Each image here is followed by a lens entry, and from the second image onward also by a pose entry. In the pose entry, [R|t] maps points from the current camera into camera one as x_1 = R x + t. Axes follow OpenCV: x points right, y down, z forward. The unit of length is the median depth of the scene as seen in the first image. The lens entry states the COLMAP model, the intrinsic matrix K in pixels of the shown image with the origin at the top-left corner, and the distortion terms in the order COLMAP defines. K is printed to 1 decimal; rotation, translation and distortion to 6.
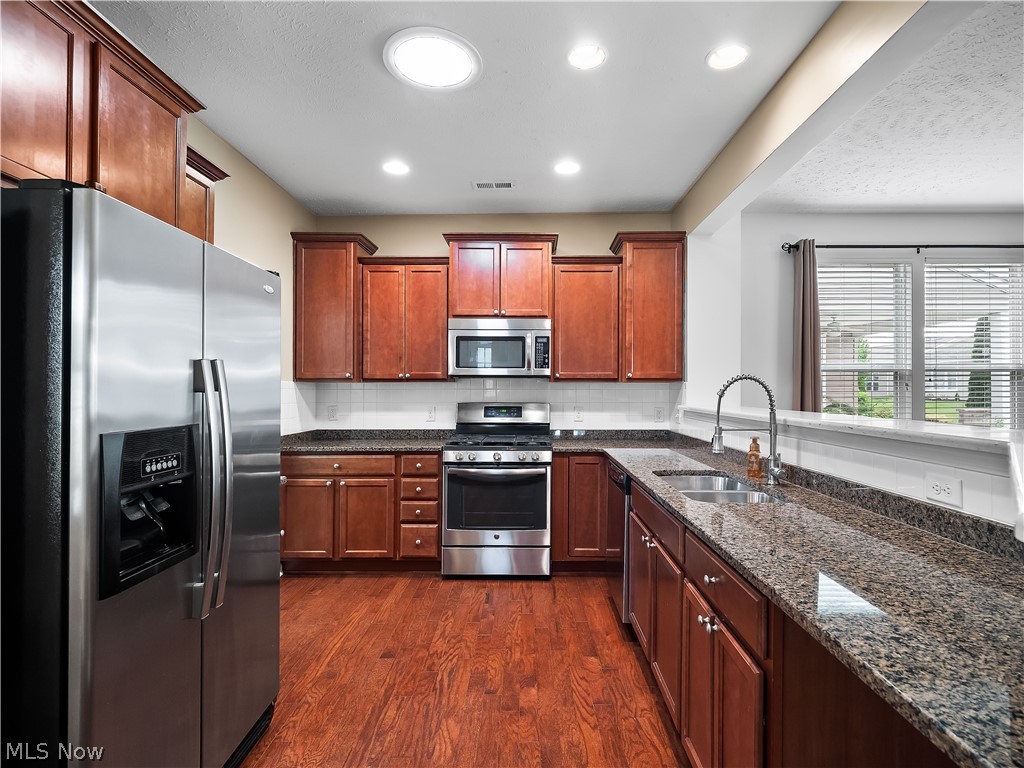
lens RADIAL K [[500.9, 0, 526.7], [0, 500.9, 382.0], [0, 0, 1]] dist [0.006355, -0.003175]
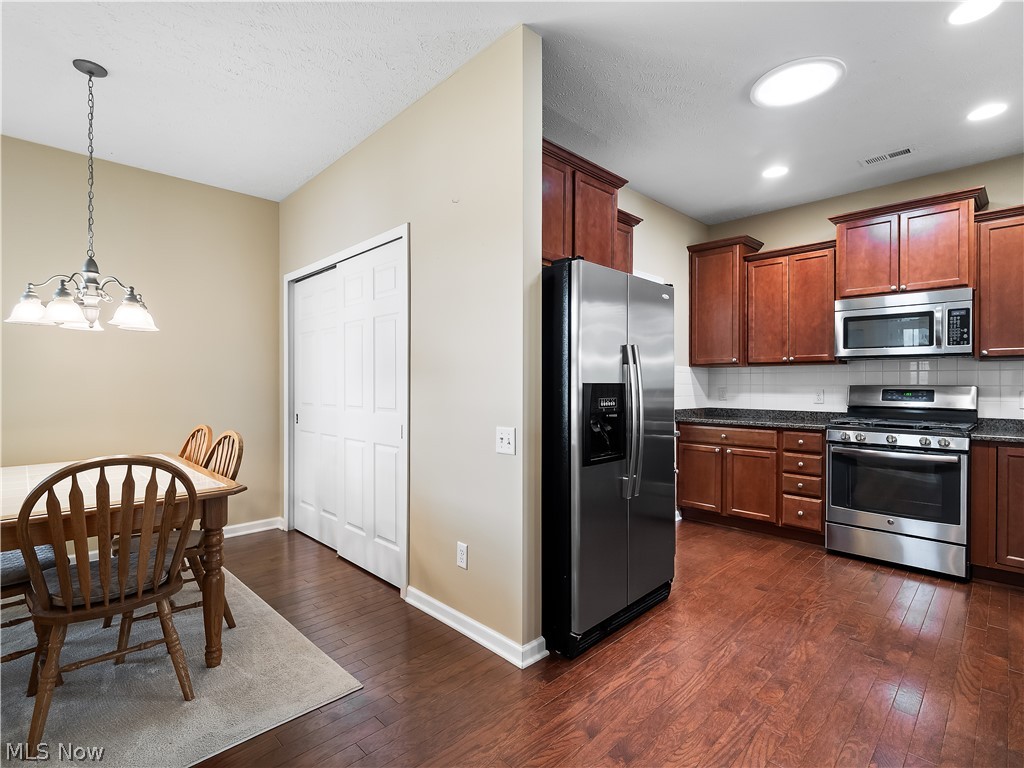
lens RADIAL K [[500.9, 0, 512.0], [0, 500.9, 385.3], [0, 0, 1]] dist [0.006355, -0.003175]
pose [[0.698878, 0.002885, -0.715235, 0.119247], [0.007557, 0.999906, 0.011416, 0.028916], [0.715201, -0.013383, 0.698791, -0.187874]]
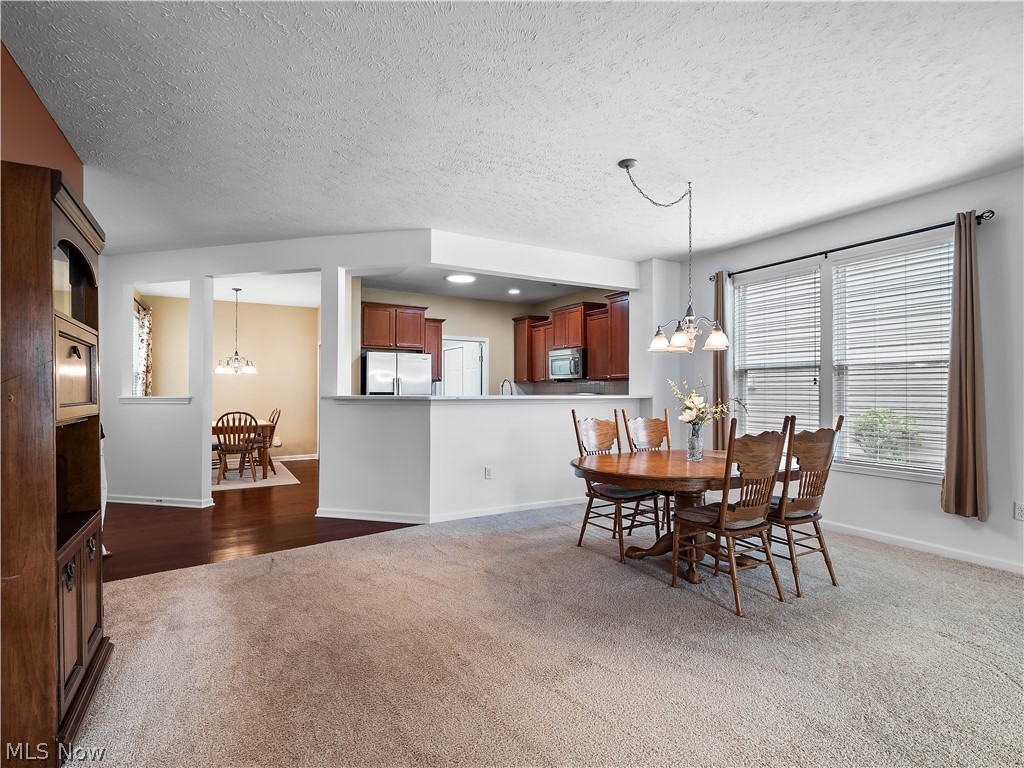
lens RADIAL K [[500.9, 0, 503.2], [0, 500.9, 387.3], [0, 0, 1]] dist [0.006355, -0.003175]
pose [[0.491897, -0.006503, -0.870629, 1.590640], [0.009777, 0.999950, -0.001945, 0.022686], [0.870598, -0.007555, 0.491936, -0.177797]]
